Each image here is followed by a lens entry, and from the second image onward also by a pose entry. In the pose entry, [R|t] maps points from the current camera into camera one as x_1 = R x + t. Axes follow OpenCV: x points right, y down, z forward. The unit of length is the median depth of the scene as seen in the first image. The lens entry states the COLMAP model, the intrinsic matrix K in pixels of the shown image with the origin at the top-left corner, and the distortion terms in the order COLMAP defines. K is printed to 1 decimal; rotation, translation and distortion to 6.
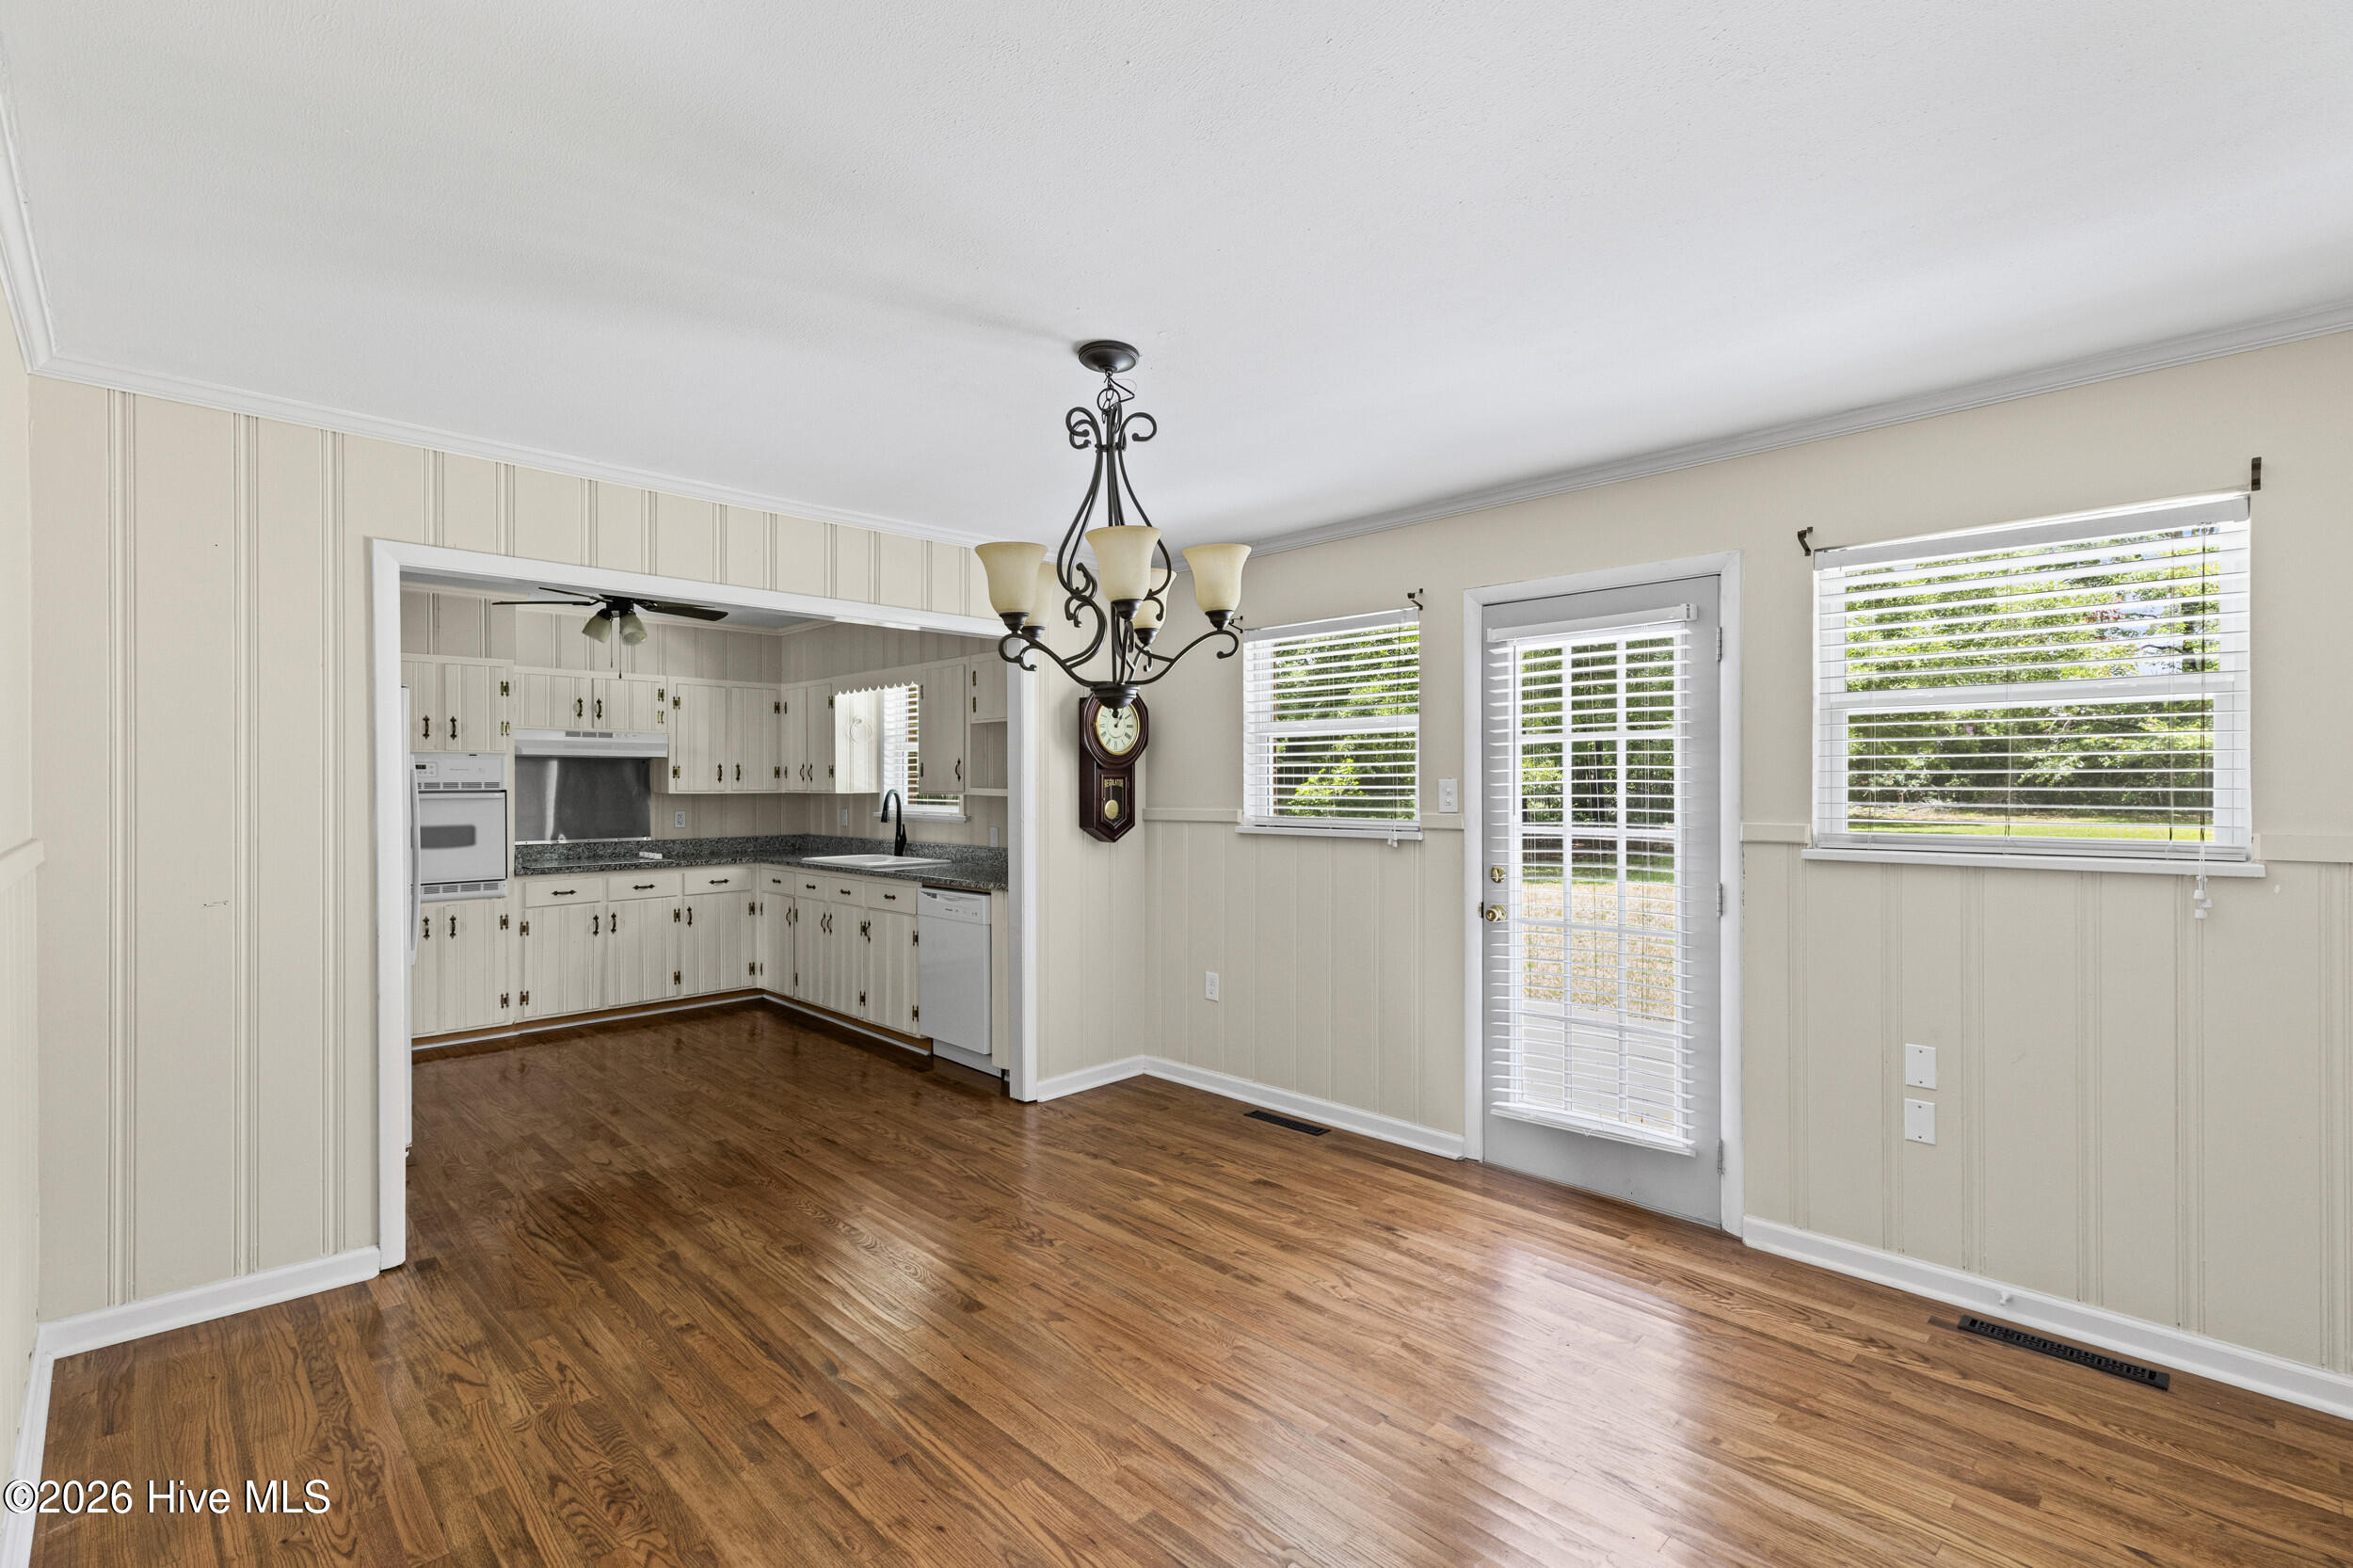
lens RADIAL K [[1062.2, 0, 1179.8], [0, 1062.2, 795.2], [0, 0, 1]] dist [0.000840, 0.000275]
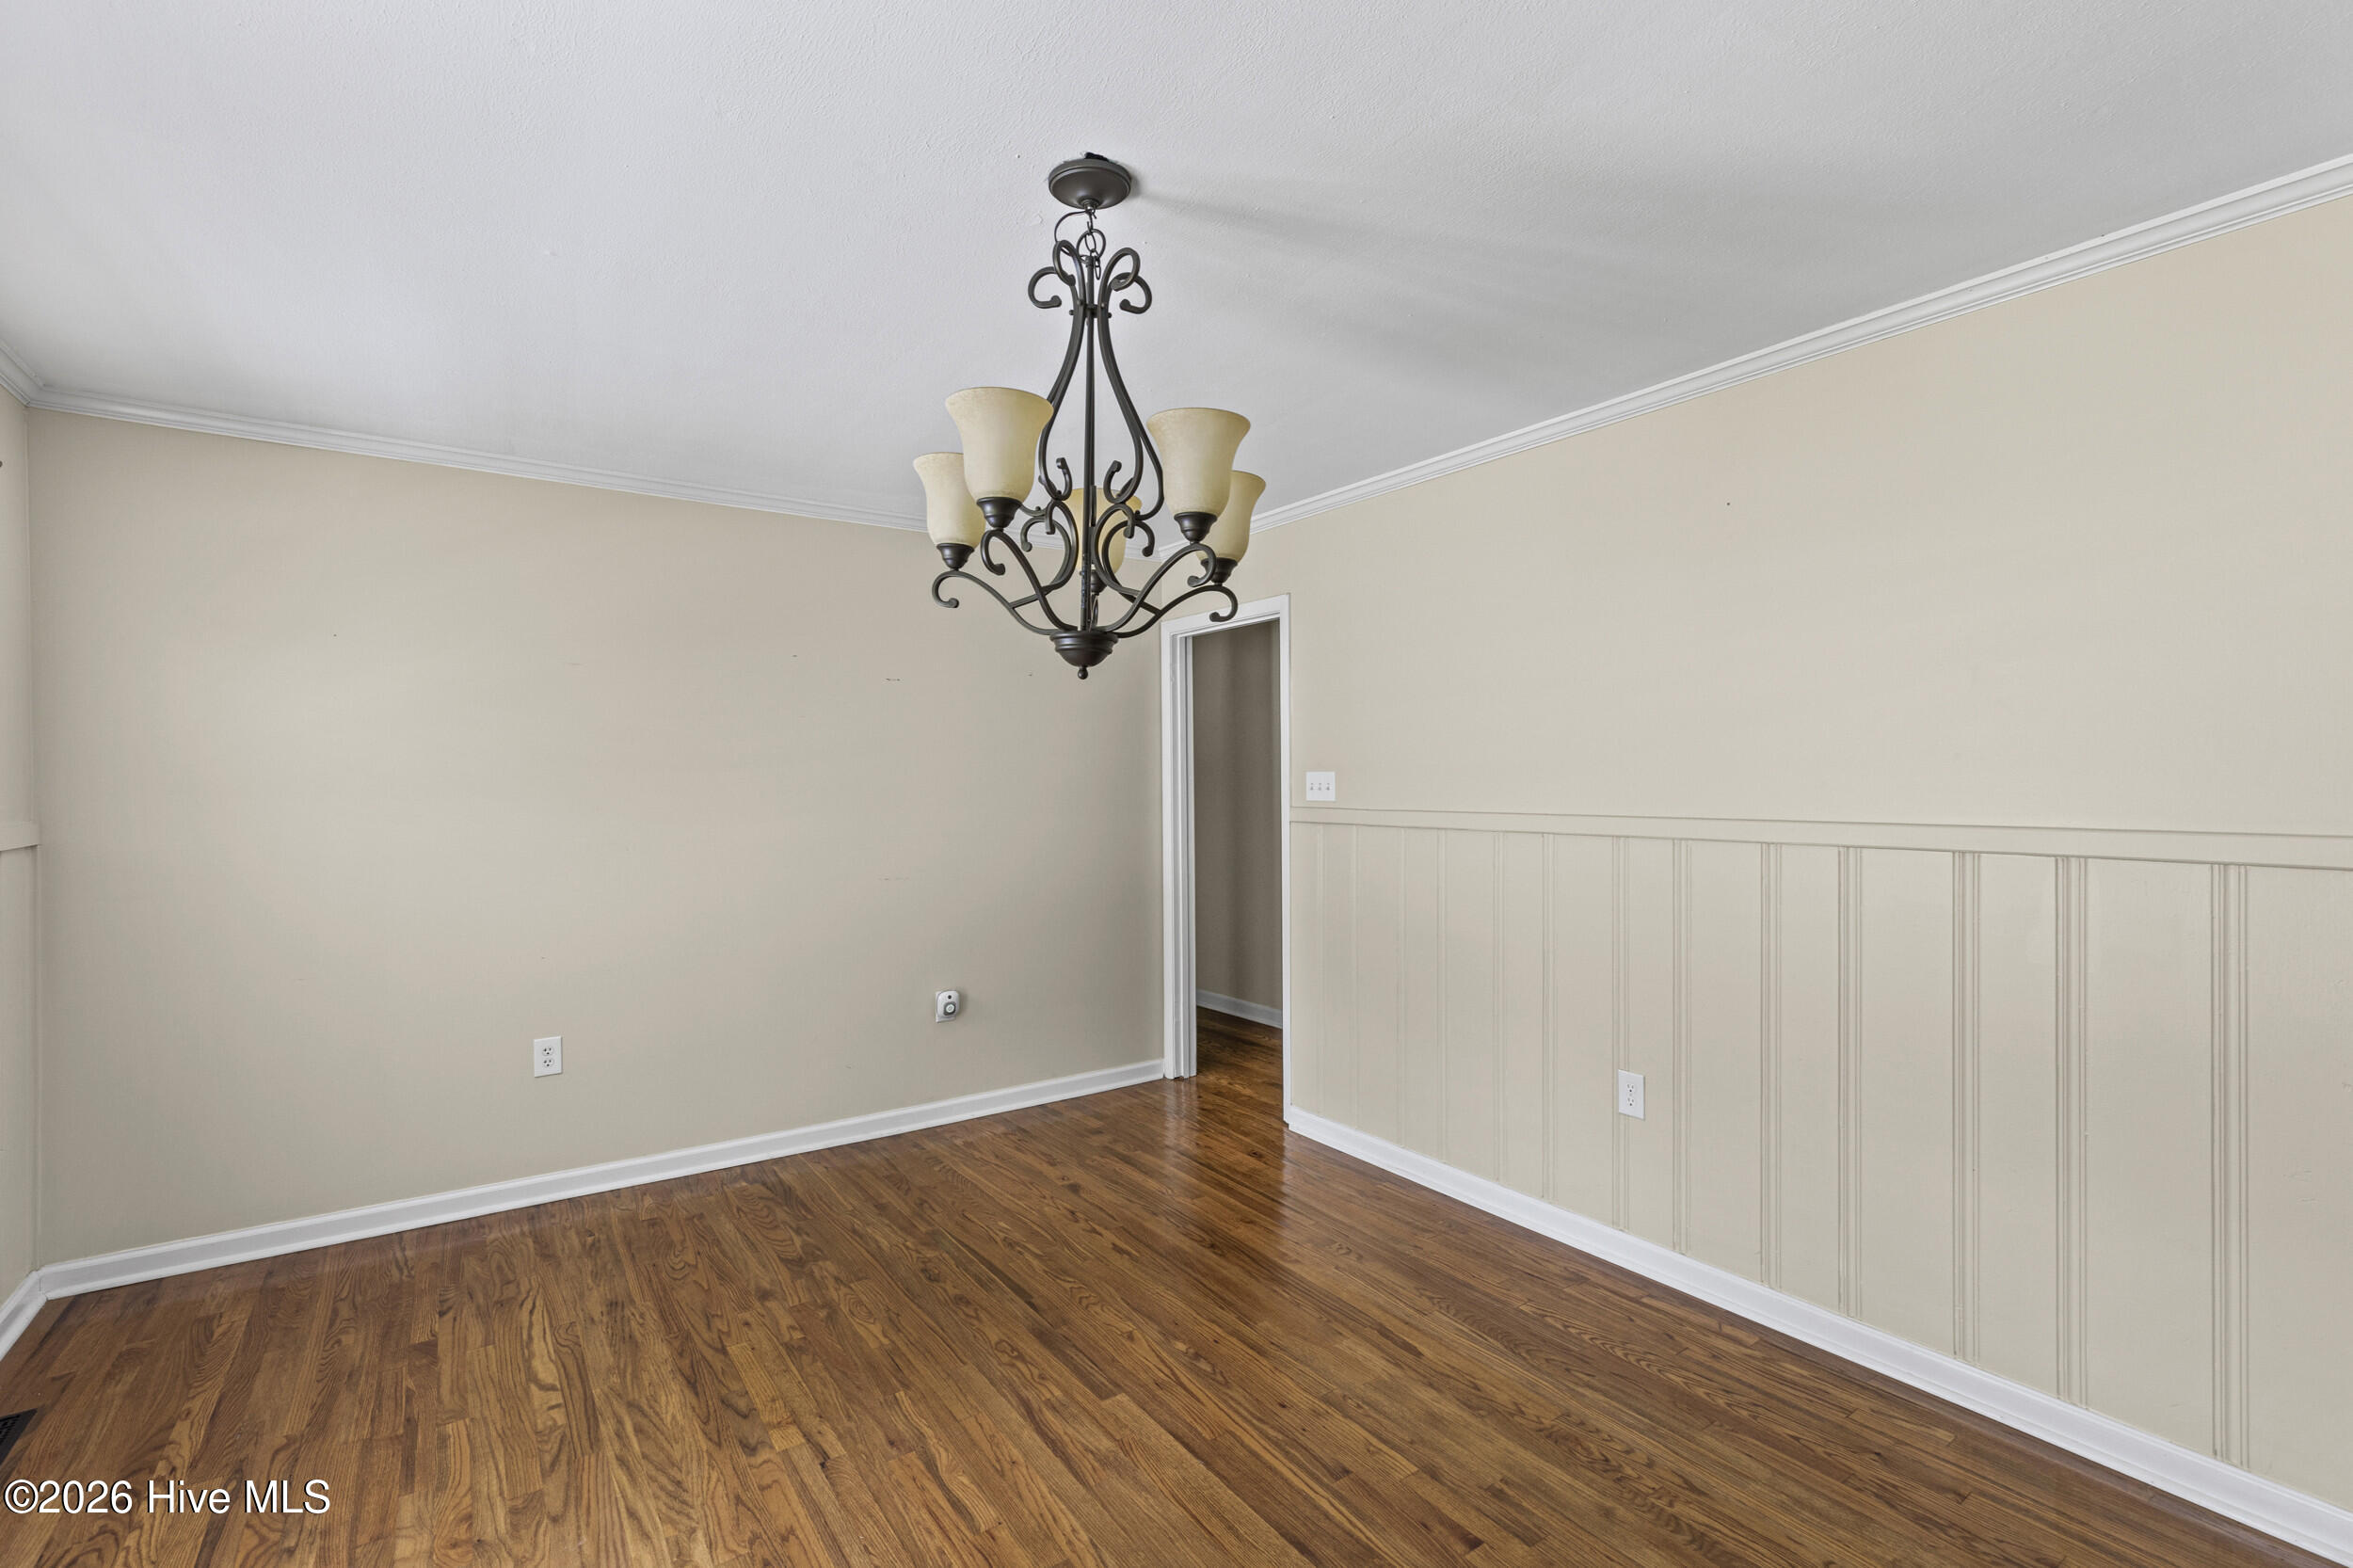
lens RADIAL K [[1052.3, 0, 1170.4], [0, 1052.3, 774.7], [0, 0, 1]] dist [0.001880, -0.000211]
pose [[-0.984519, 0.007979, 0.175099, -0.108185], [0.008851, 0.999952, 0.004203, -0.004325], [-0.175057, 0.005687, -0.984542, 0.748262]]
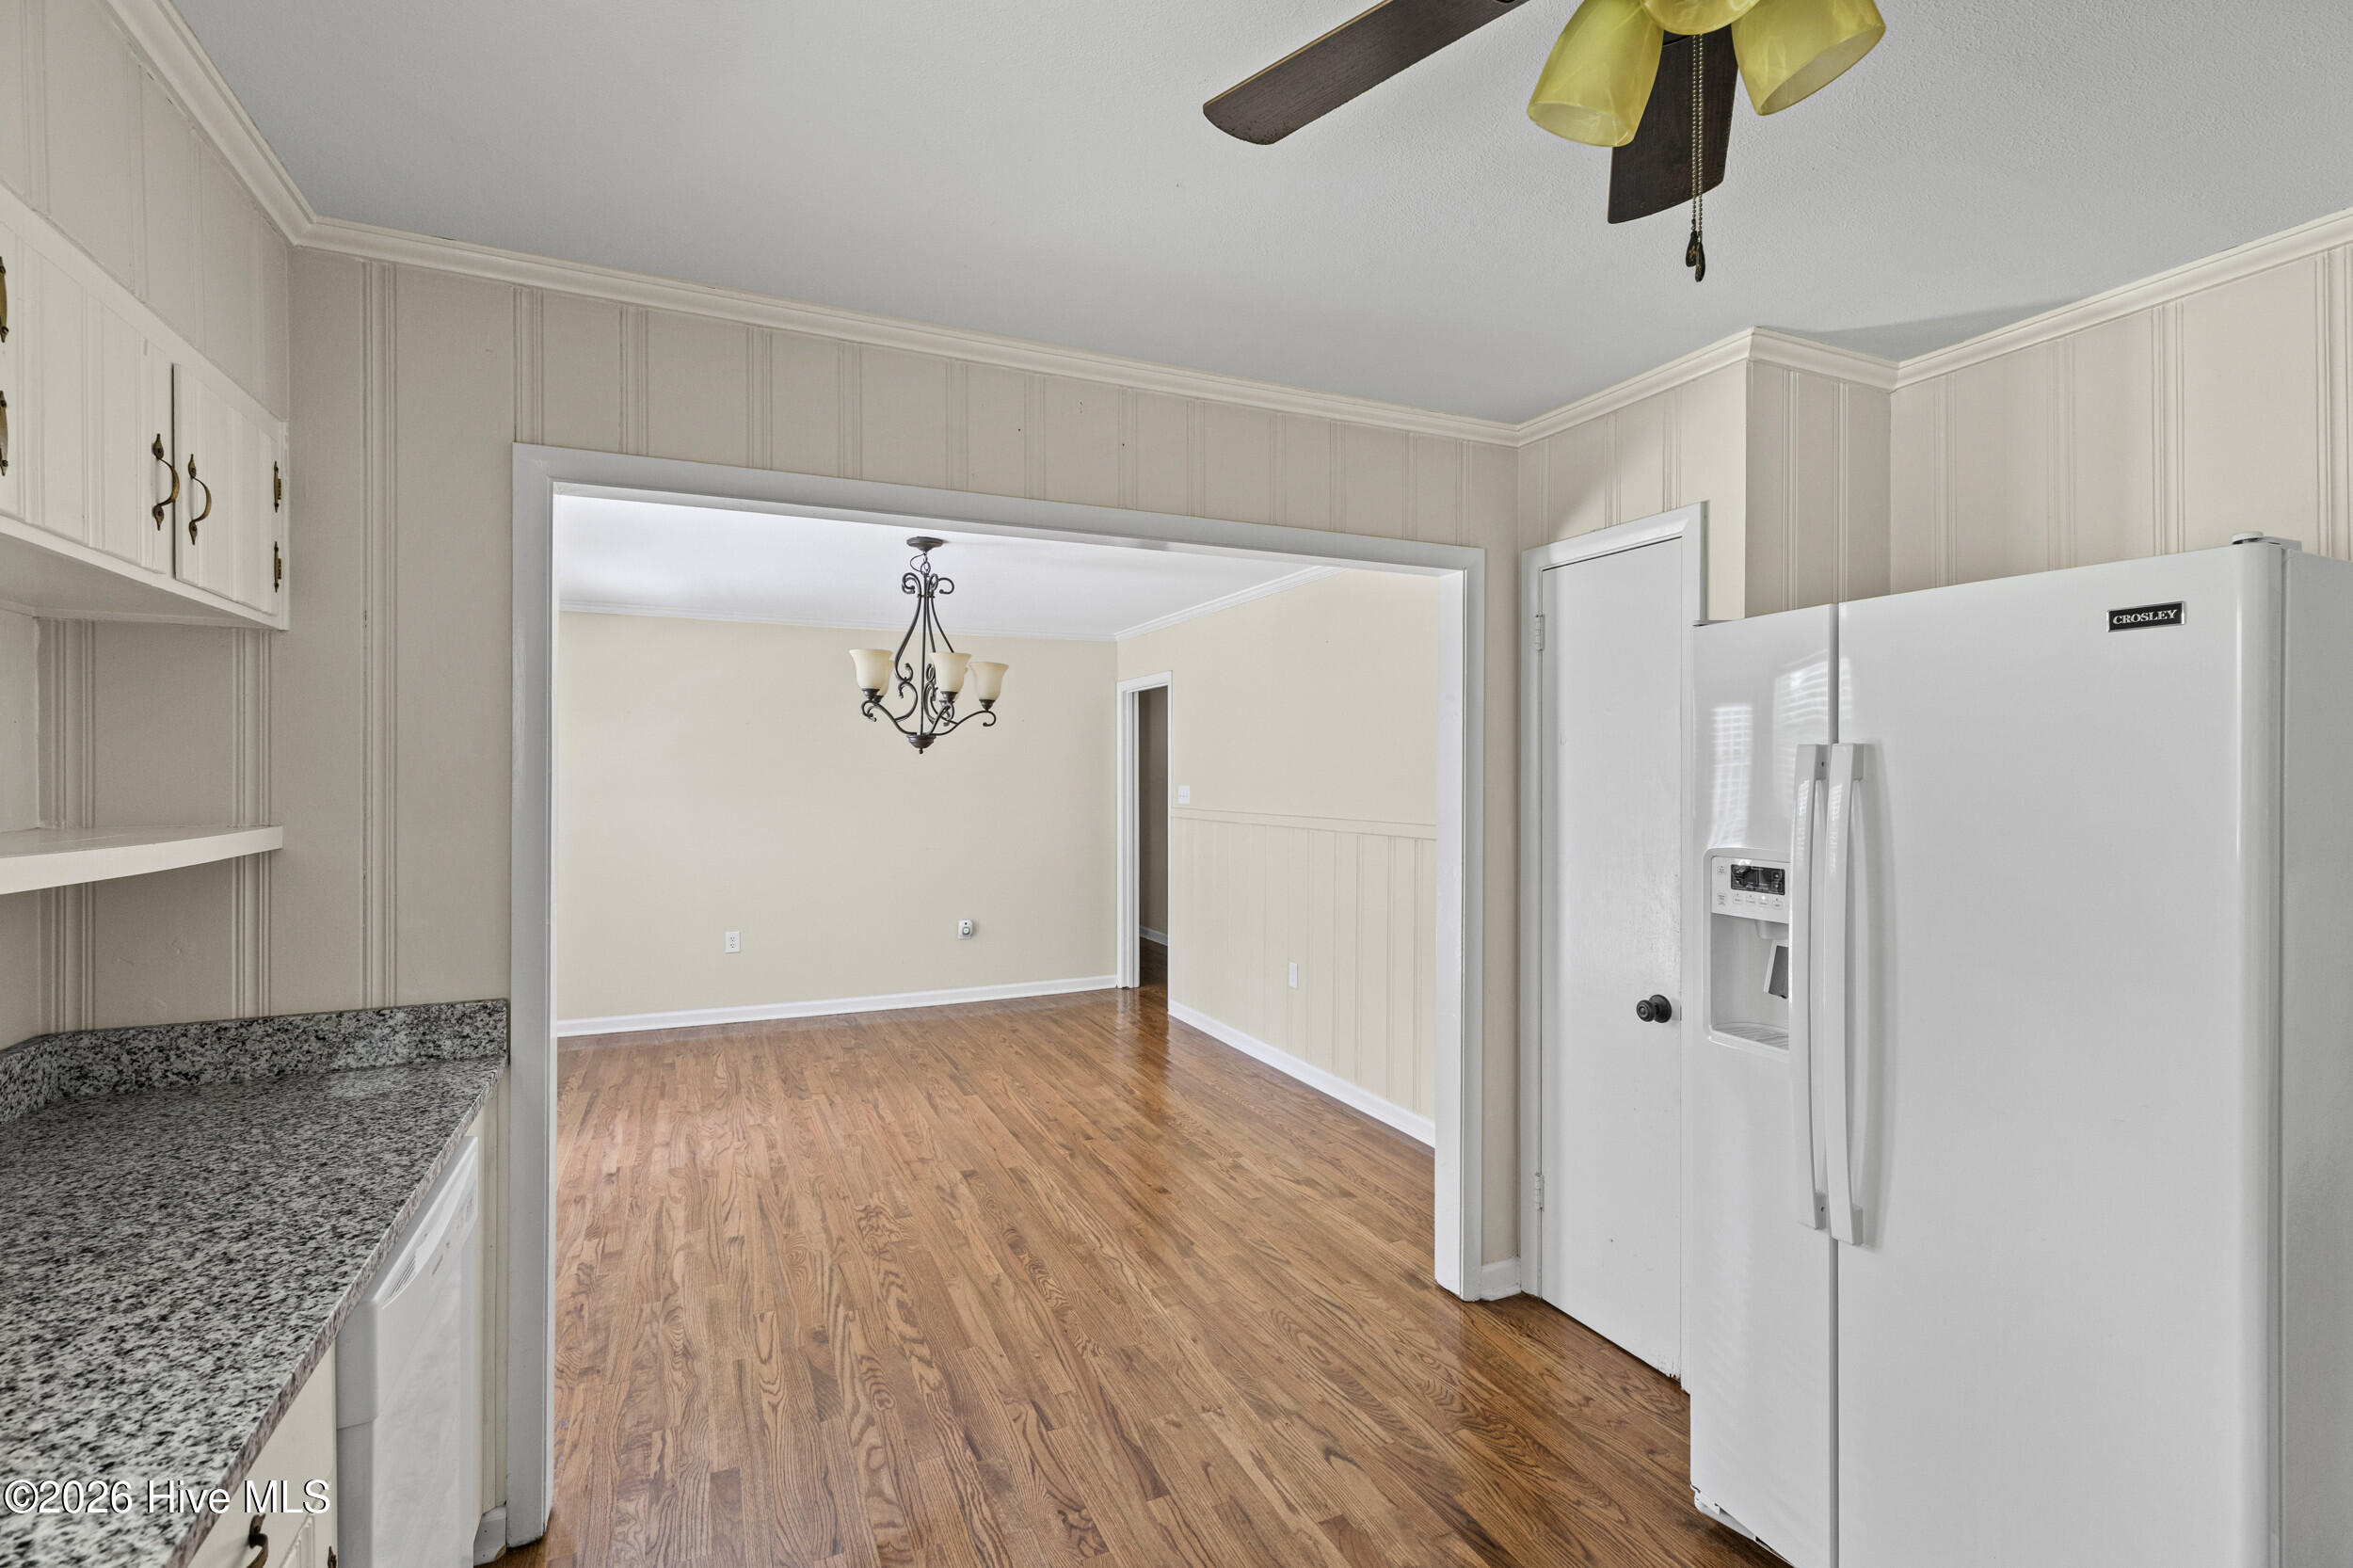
lens RADIAL K [[1045.5, 0, 1171.2], [0, 1045.5, 780.1], [0, 0, 1]] dist [0.001497, 0.000580]
pose [[-0.938785, 0.000048, 0.344504, -0.449138], [0.004689, 0.999909, 0.012638, -0.022341], [-0.344472, 0.013479, -0.938700, 1.074666]]
